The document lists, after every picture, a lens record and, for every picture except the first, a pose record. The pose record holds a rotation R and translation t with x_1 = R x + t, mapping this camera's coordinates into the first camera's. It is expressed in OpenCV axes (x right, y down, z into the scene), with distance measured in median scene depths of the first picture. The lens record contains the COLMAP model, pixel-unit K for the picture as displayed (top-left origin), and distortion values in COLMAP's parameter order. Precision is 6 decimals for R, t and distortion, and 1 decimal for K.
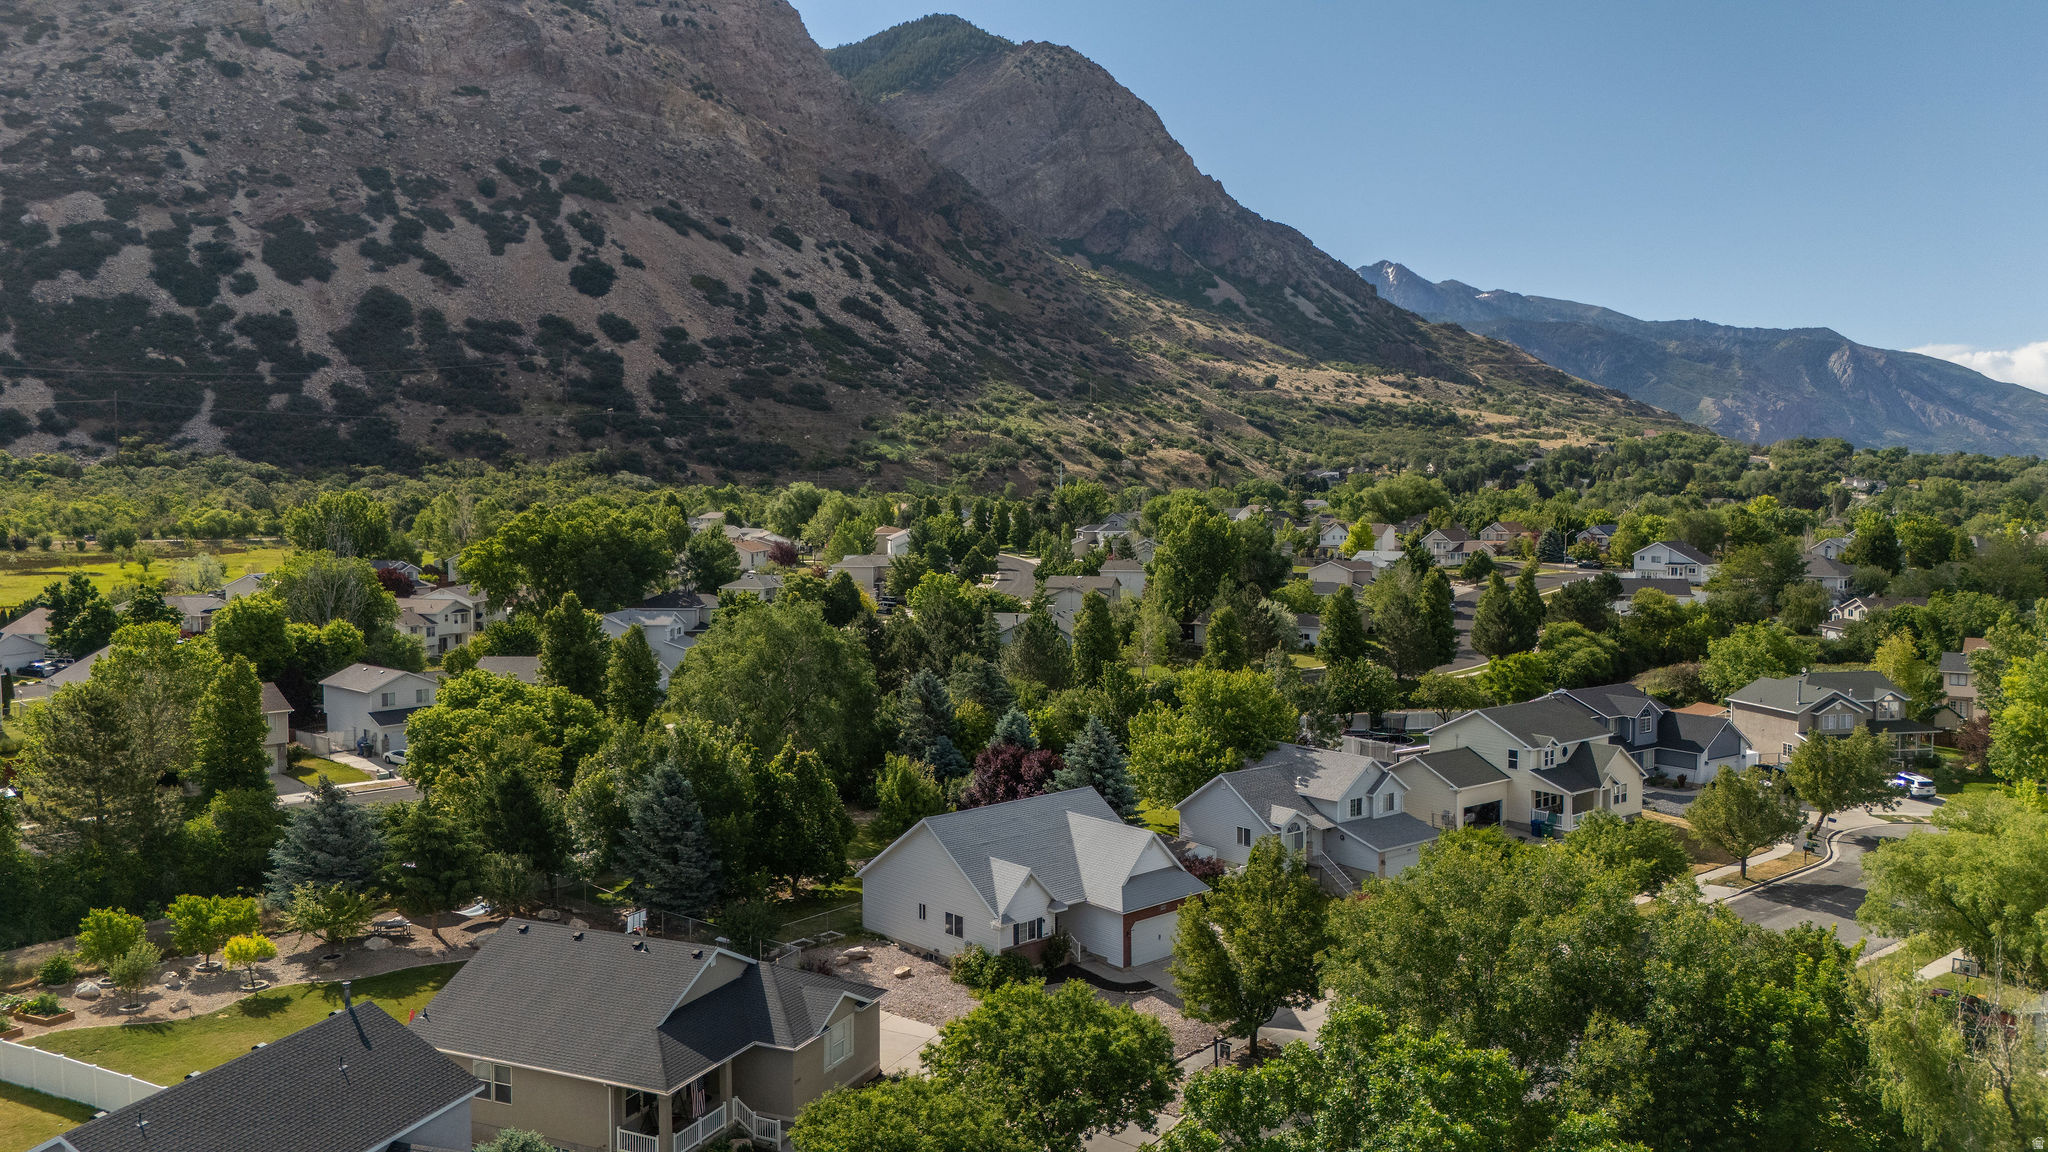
lens RADIAL K [[1509.1, 0, 1024.0], [0, 1509.1, 576.0], [0, 0, 1]] dist [0.076567, -0.070113]
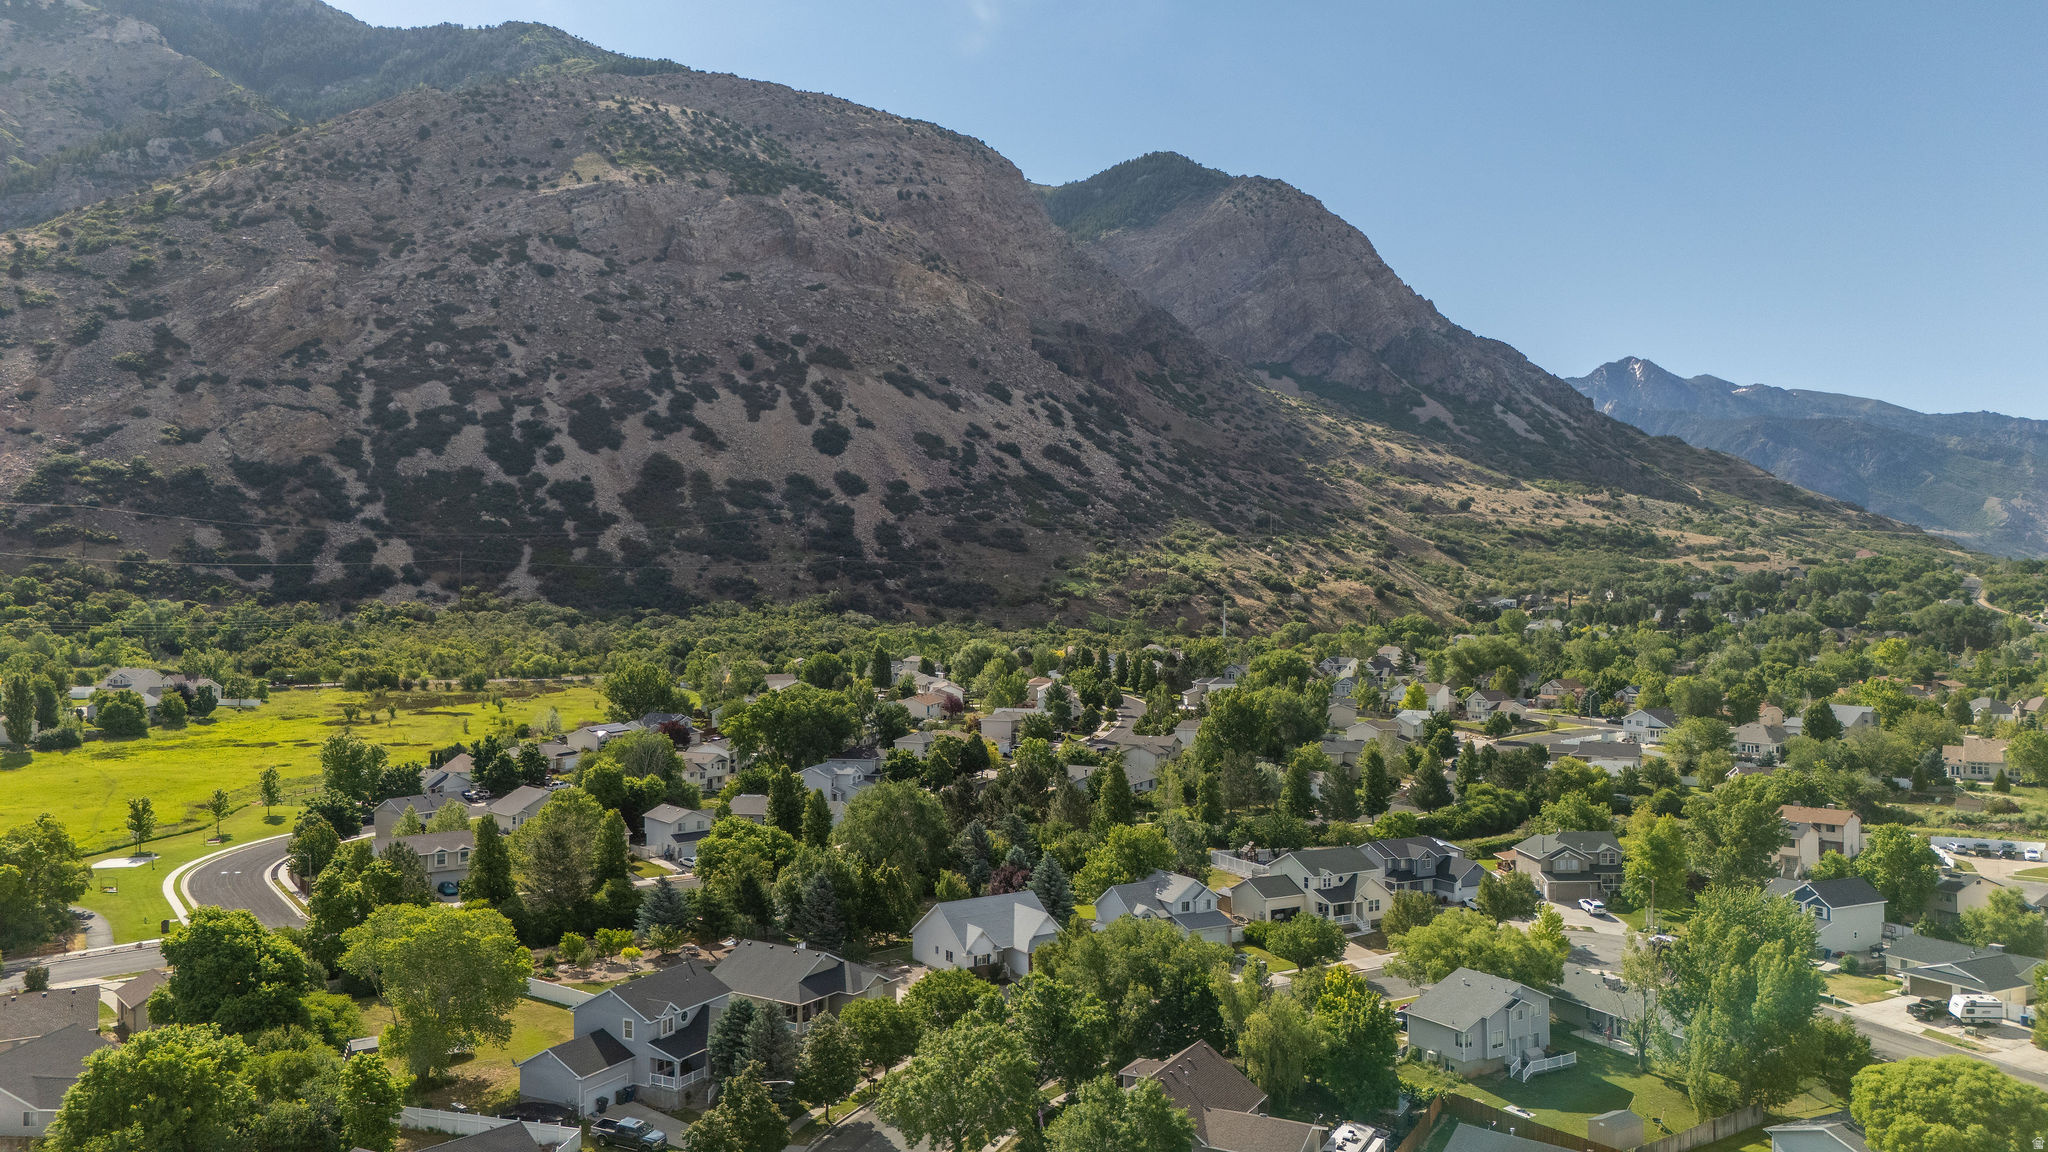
lens RADIAL K [[1498.5, 0, 1024.0], [0, 1498.5, 576.0], [0, 0, 1]] dist [0.193669, -0.471400]
pose [[0.988363, 0.000508, -0.152111, 0.040308], [-0.010432, 0.997866, -0.064456, -0.017043], [0.151753, 0.065293, 0.986259, -0.115950]]
